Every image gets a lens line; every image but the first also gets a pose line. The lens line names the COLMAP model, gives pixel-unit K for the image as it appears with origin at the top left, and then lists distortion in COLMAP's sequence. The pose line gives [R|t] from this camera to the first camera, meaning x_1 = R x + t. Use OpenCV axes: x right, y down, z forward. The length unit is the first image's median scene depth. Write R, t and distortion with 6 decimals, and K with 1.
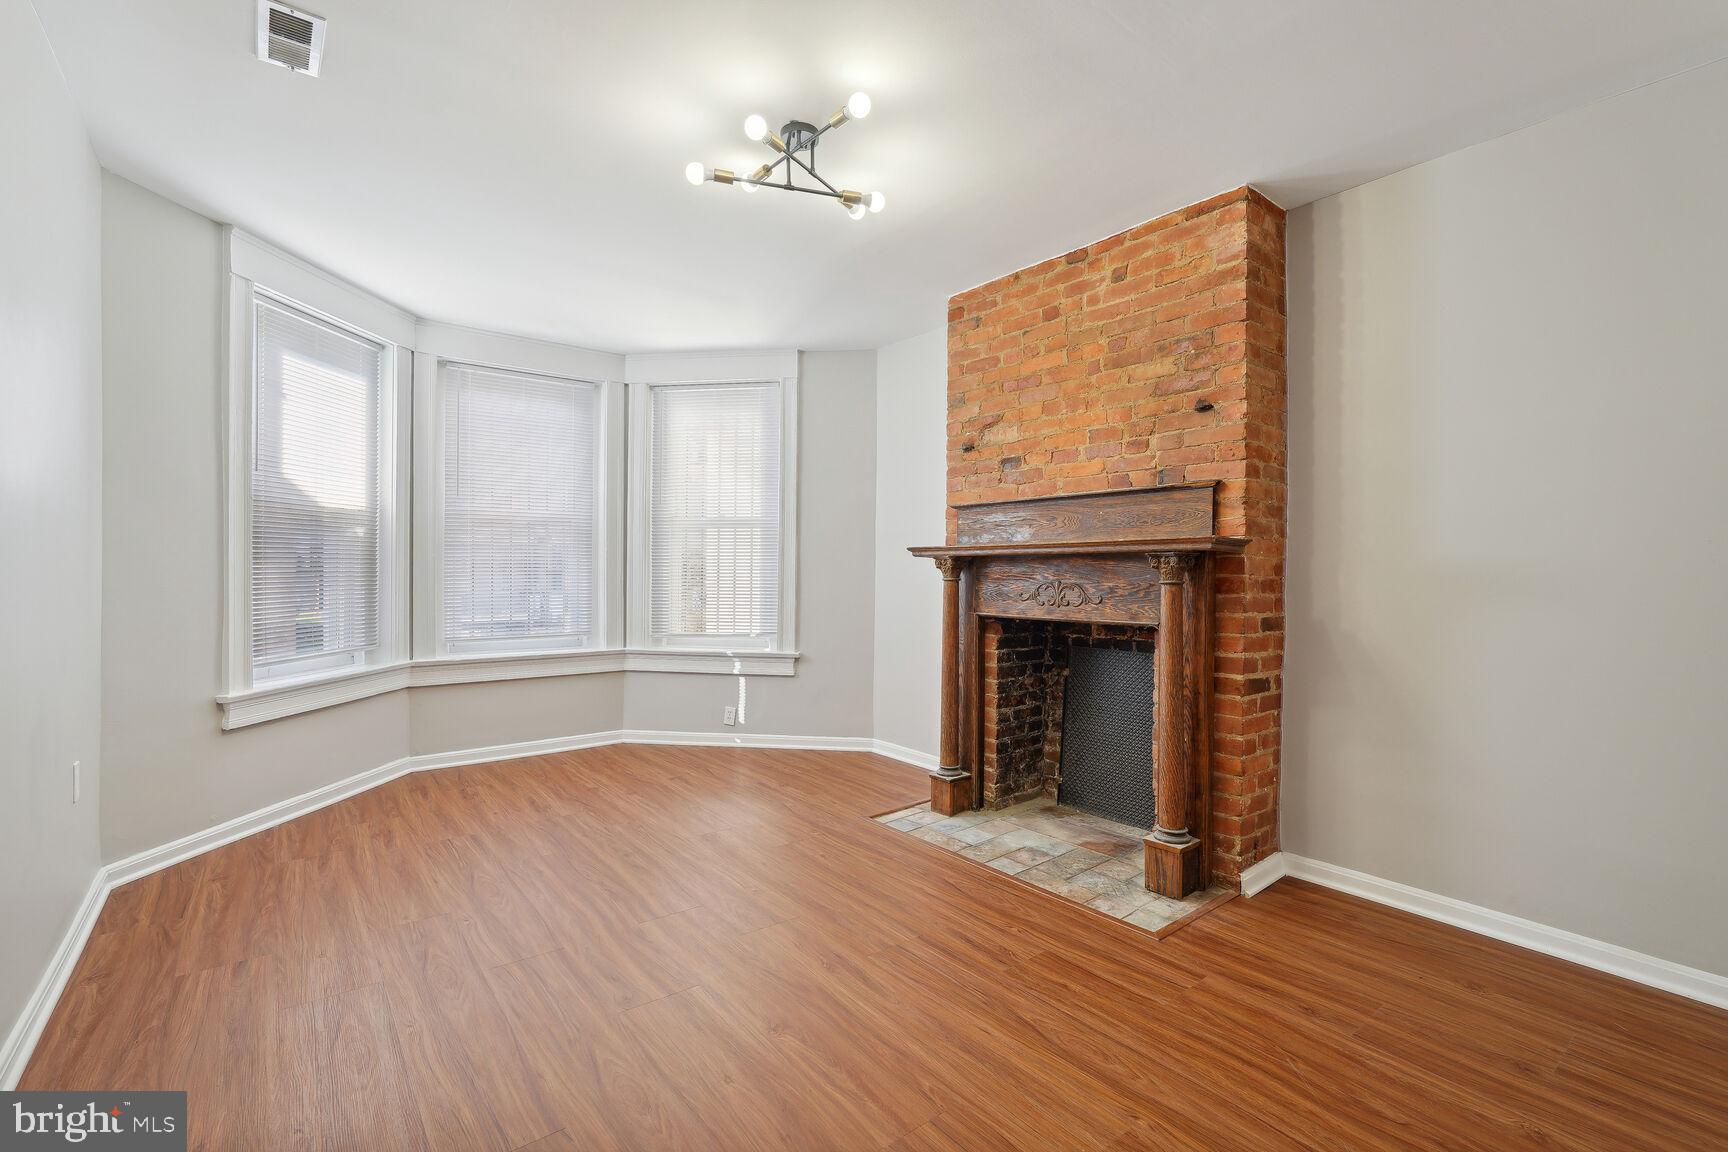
lens RADIAL K [[772.6, 0, 869.4], [0, 772.6, 573.8], [0, 0, 1]] dist [-0.019112, 0.000730]
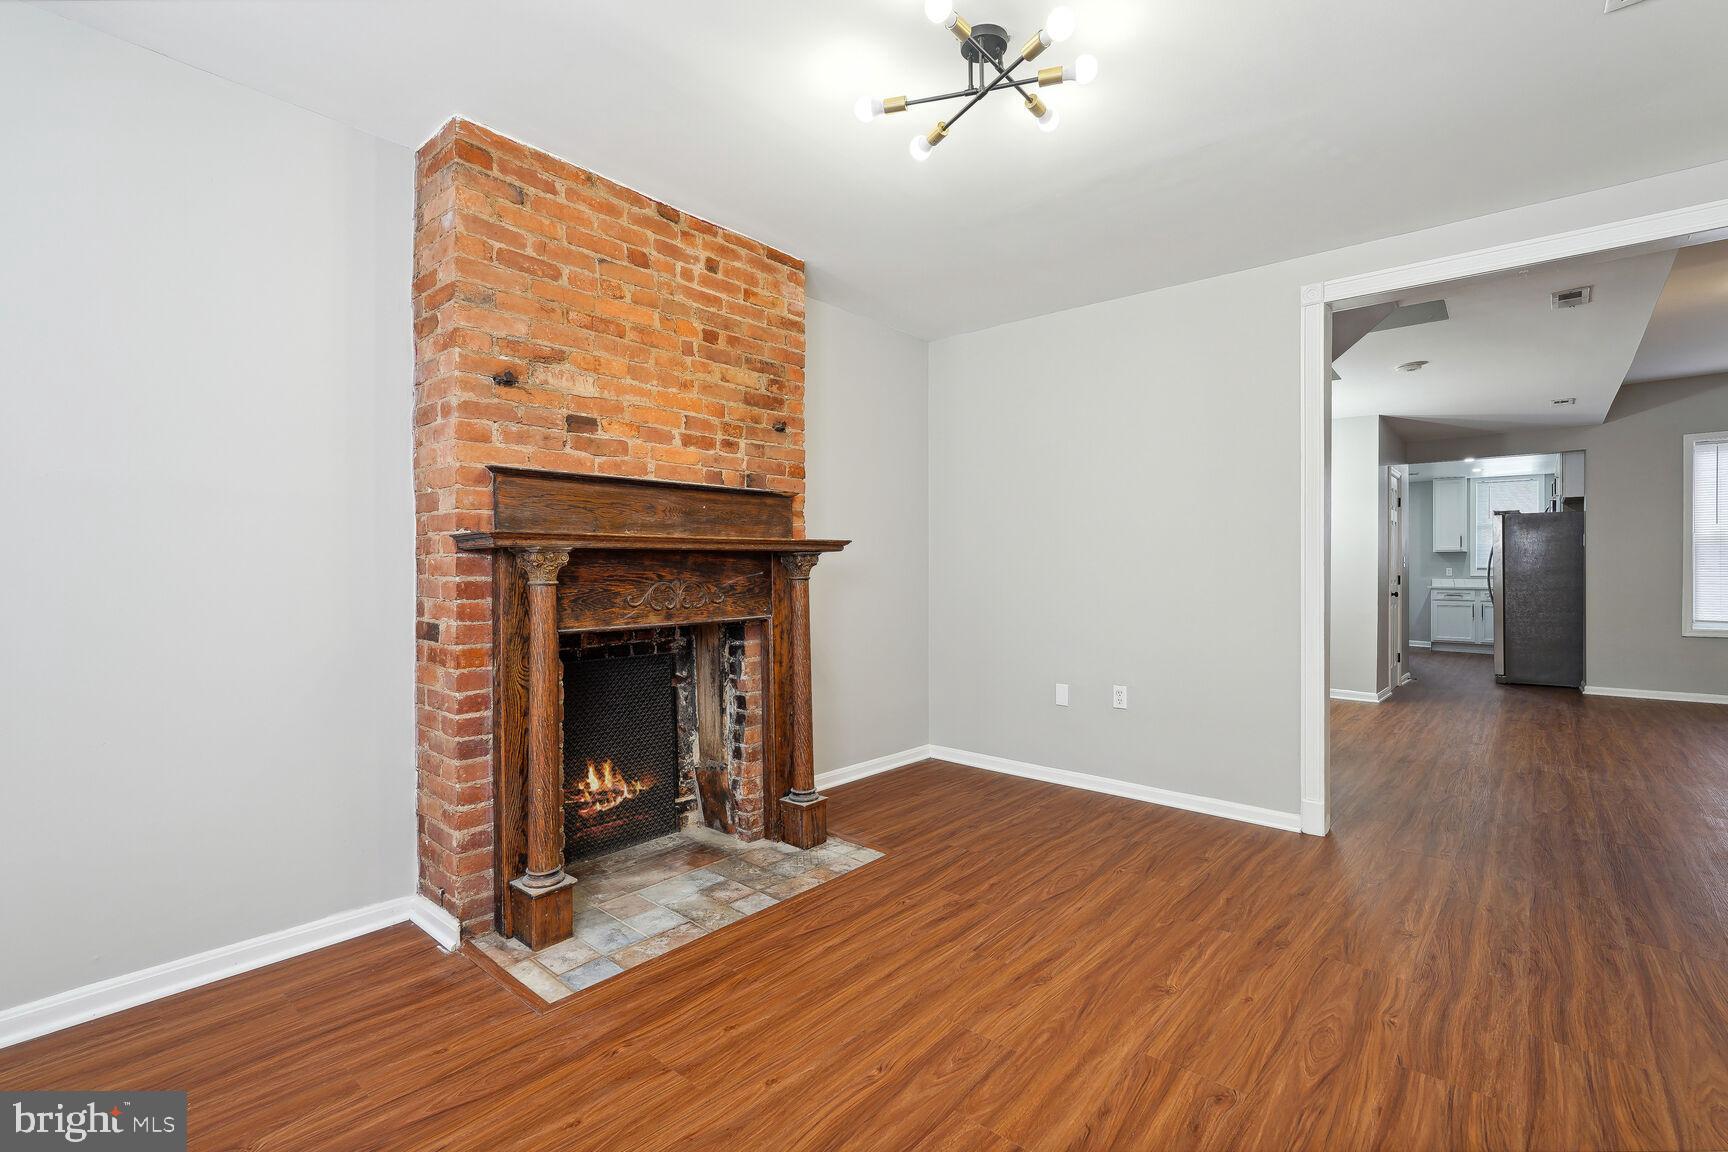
lens RADIAL K [[772.6, 0, 869.6], [0, 772.6, 567.6], [0, 0, 1]] dist [-0.019112, 0.000730]
pose [[-0.189130, -0.009155, 0.981909, -0.669259], [0.001902, 0.999951, 0.009689, -0.013631], [-0.981950, 0.003700, -0.189103, 0.976394]]
